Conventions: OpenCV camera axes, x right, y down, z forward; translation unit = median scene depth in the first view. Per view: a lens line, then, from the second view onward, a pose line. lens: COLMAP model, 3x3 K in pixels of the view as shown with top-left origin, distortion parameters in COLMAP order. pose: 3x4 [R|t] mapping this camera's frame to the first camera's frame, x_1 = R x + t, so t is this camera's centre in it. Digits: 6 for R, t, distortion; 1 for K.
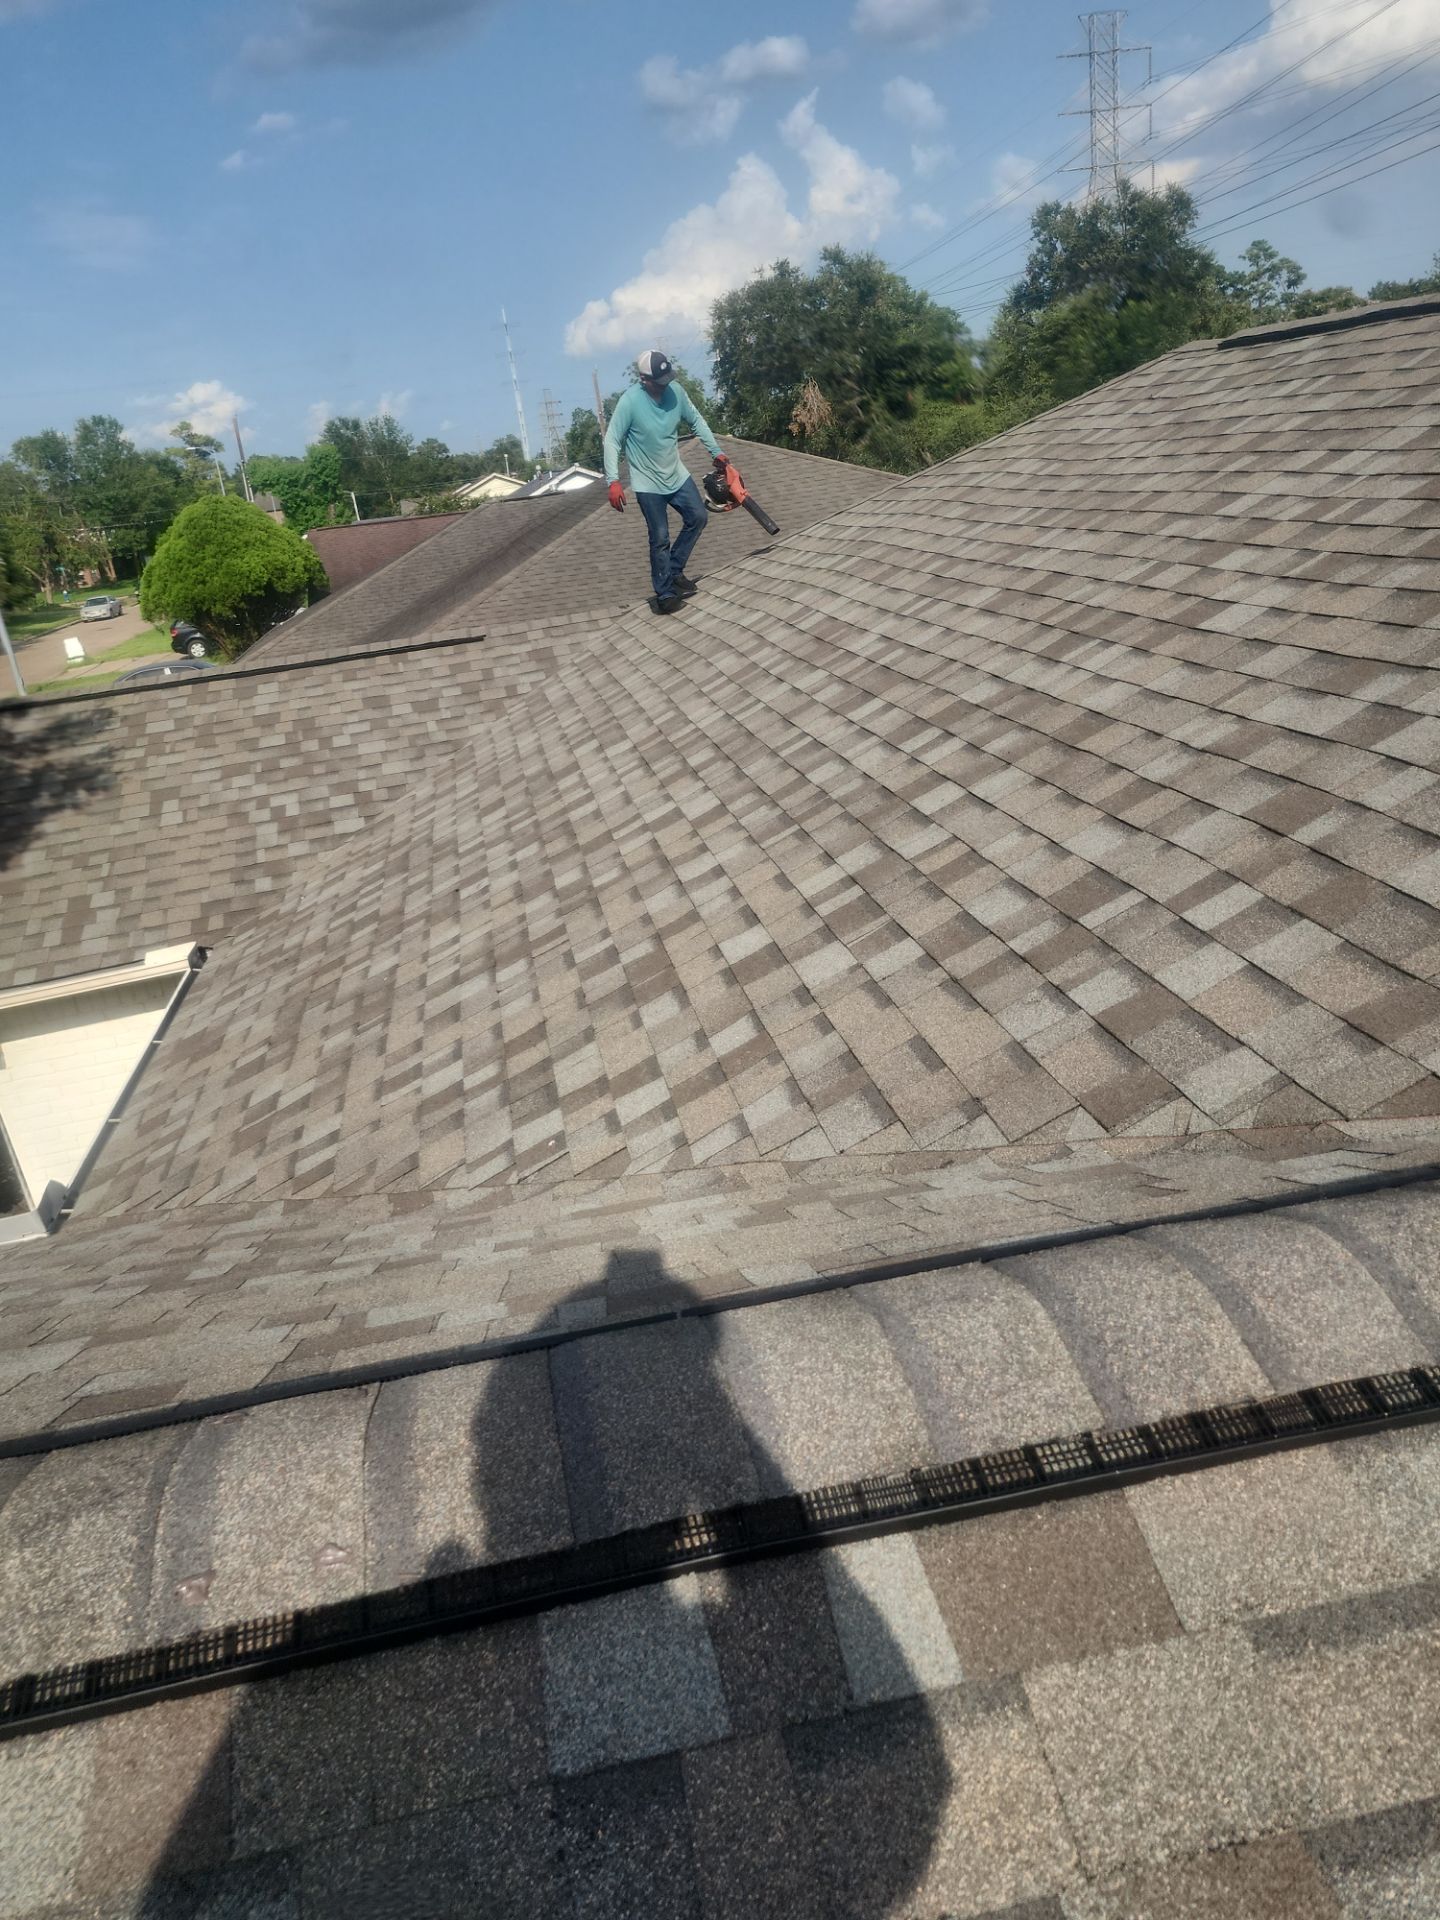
lens RADIAL K [[1343.4, 0, 707.3], [0, 1343.4, 1055.8], [0, 0, 1]] dist [0.057806, -0.050218]
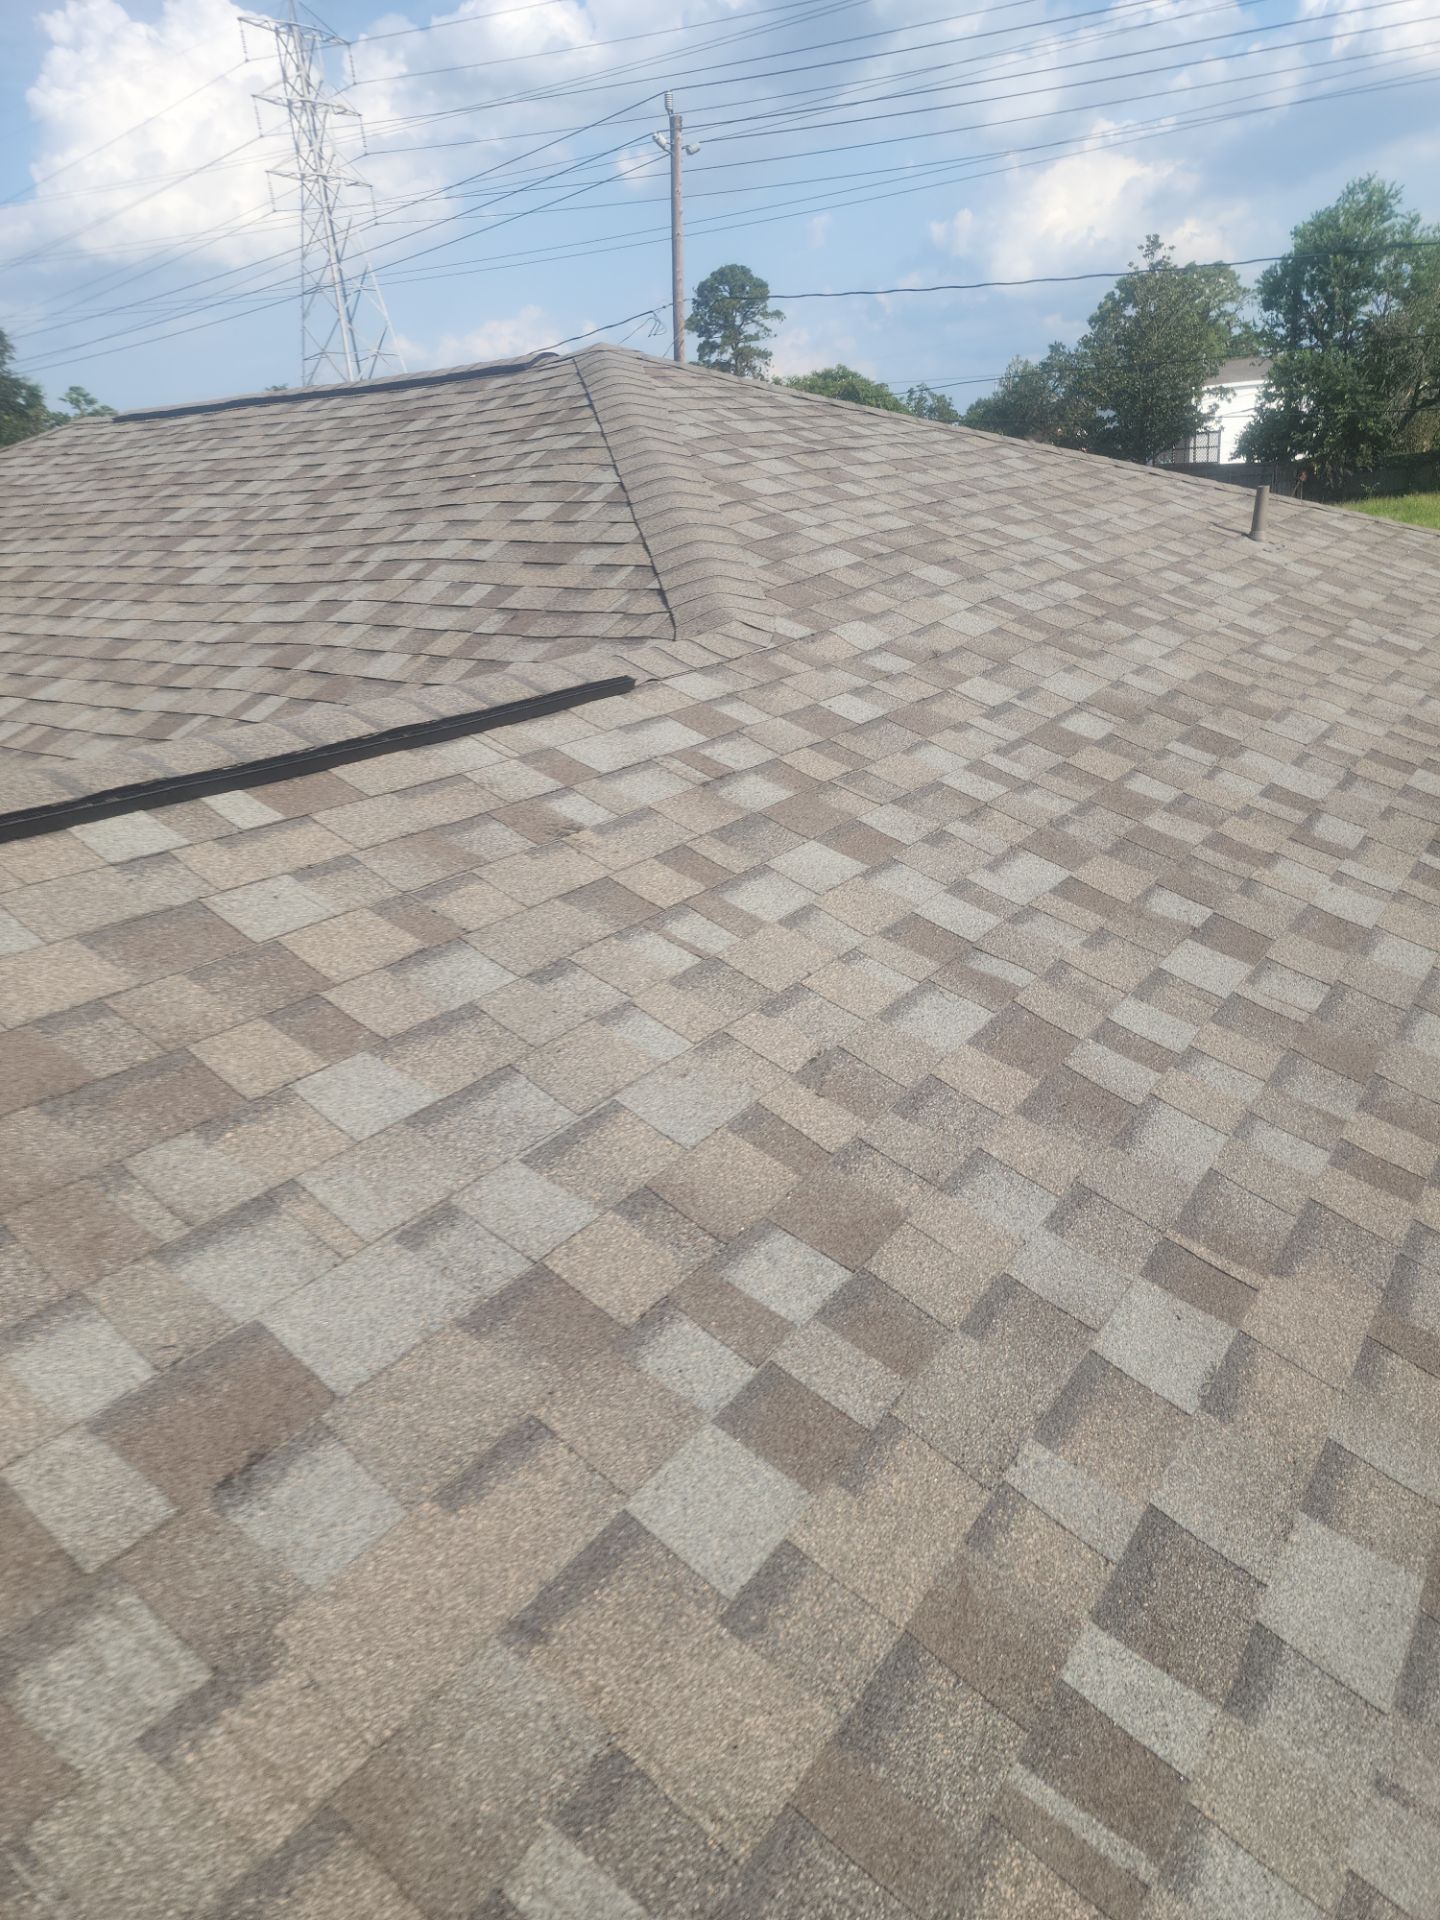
lens RADIAL K [[1307.9, 0, 727.6], [0, 1307.9, 951.3], [0, 0, 1]] dist [0.060495, -0.045262]
pose [[0.720433, -0.160341, 0.674735, -0.204706], [0.253697, 0.966405, -0.041227, 0.242450], [-0.645457, 0.200879, 0.736908, -0.268418]]
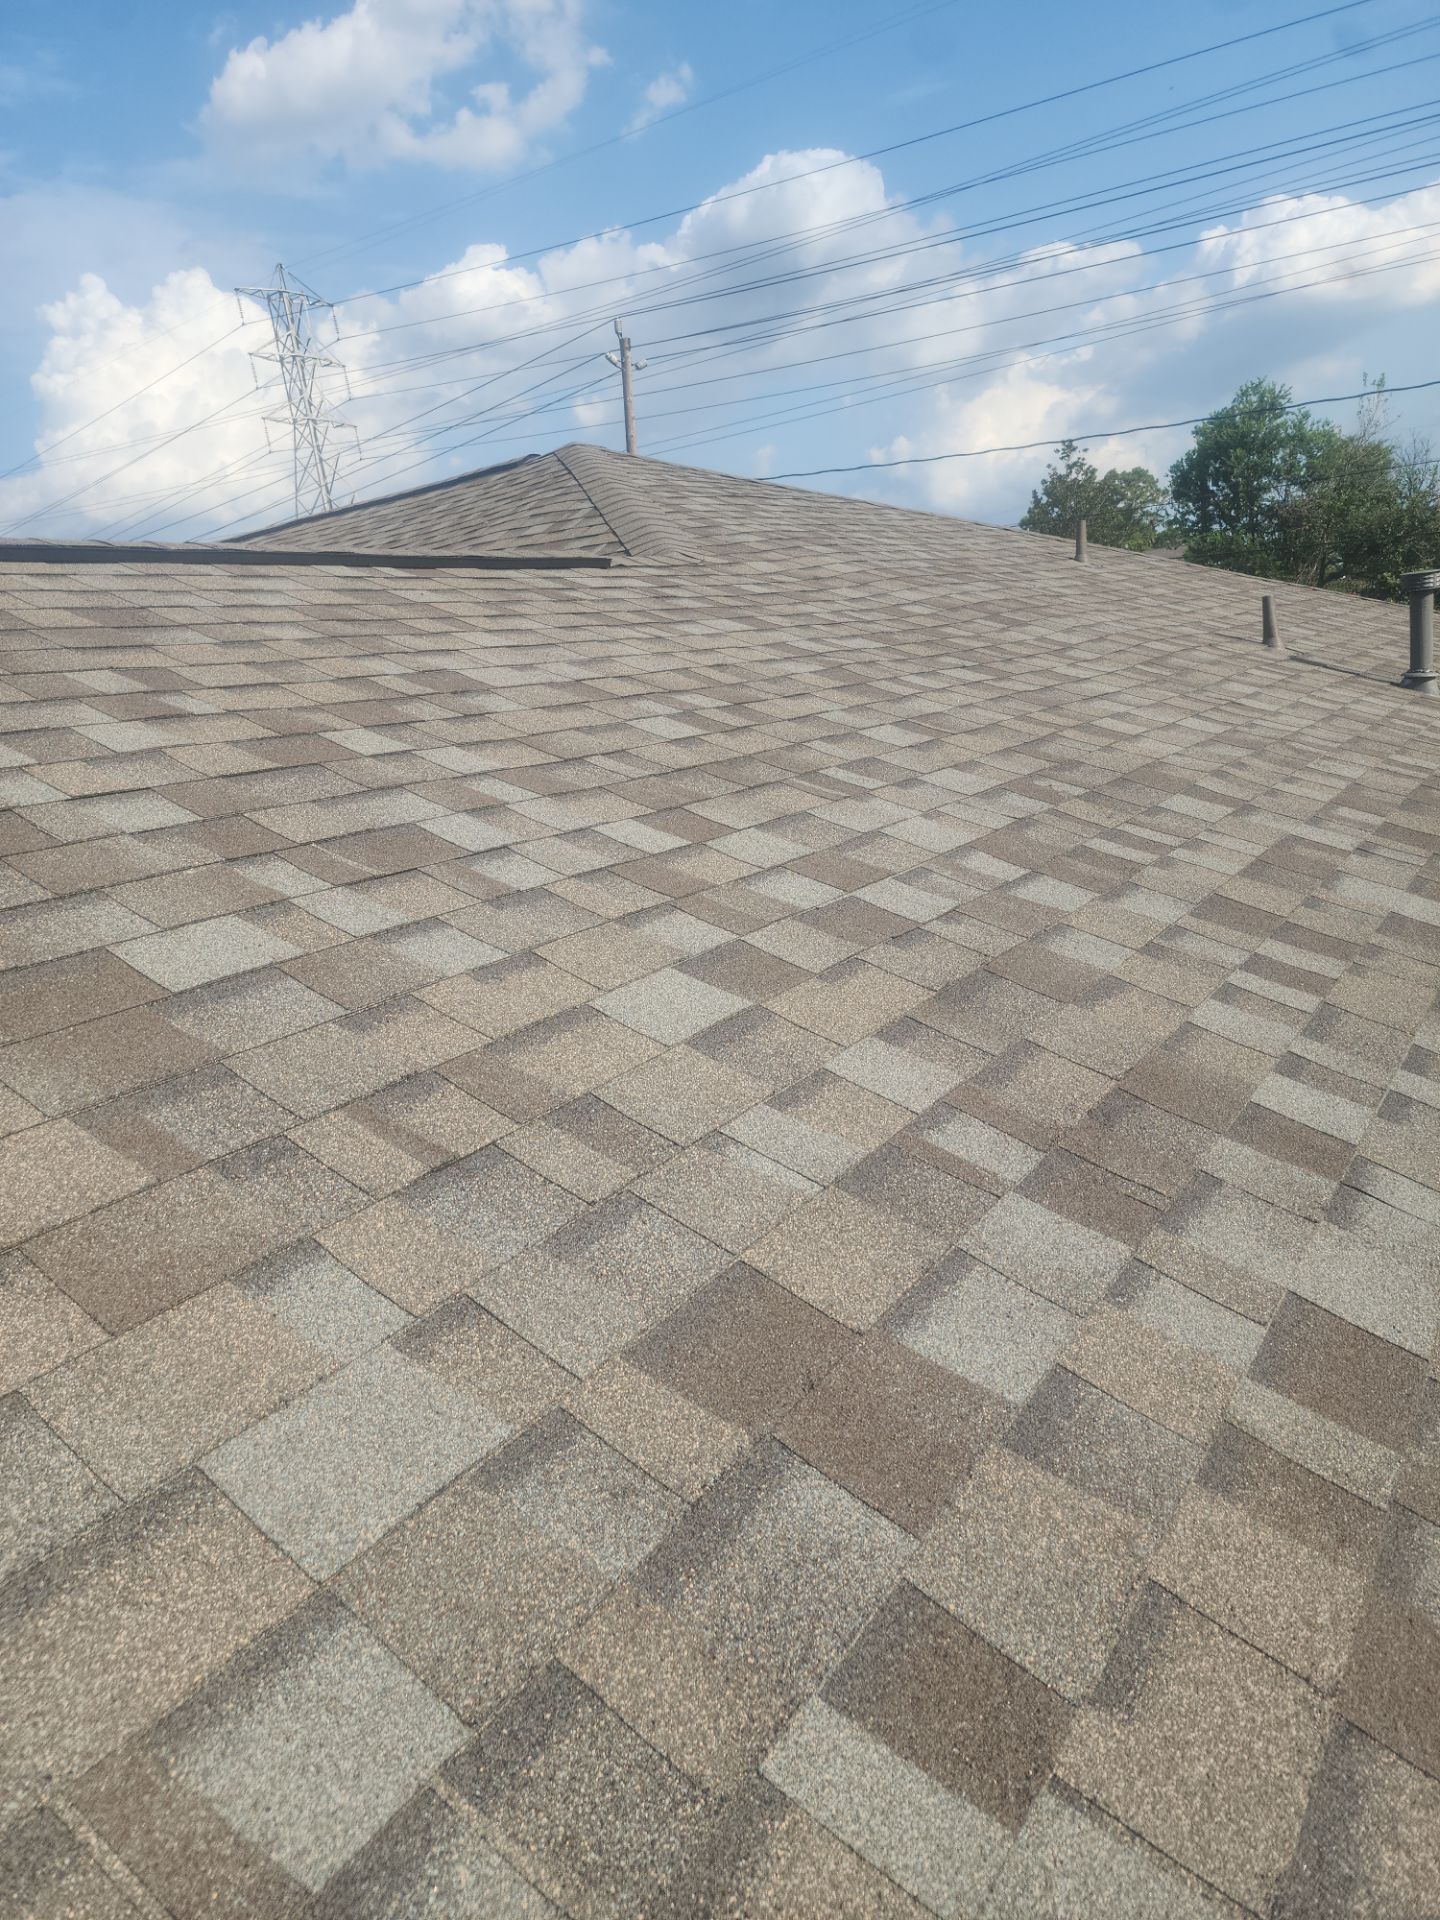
lens RADIAL K [[1307.9, 0, 731.4], [0, 1307.9, 1027.4], [0, 0, 1]] dist [0.060495, -0.045262]
pose [[0.705430, -0.132669, 0.696252, -0.518672], [0.311340, 0.940482, -0.136237, 0.646506], [-0.636739, 0.312877, 0.704750, -0.485687]]
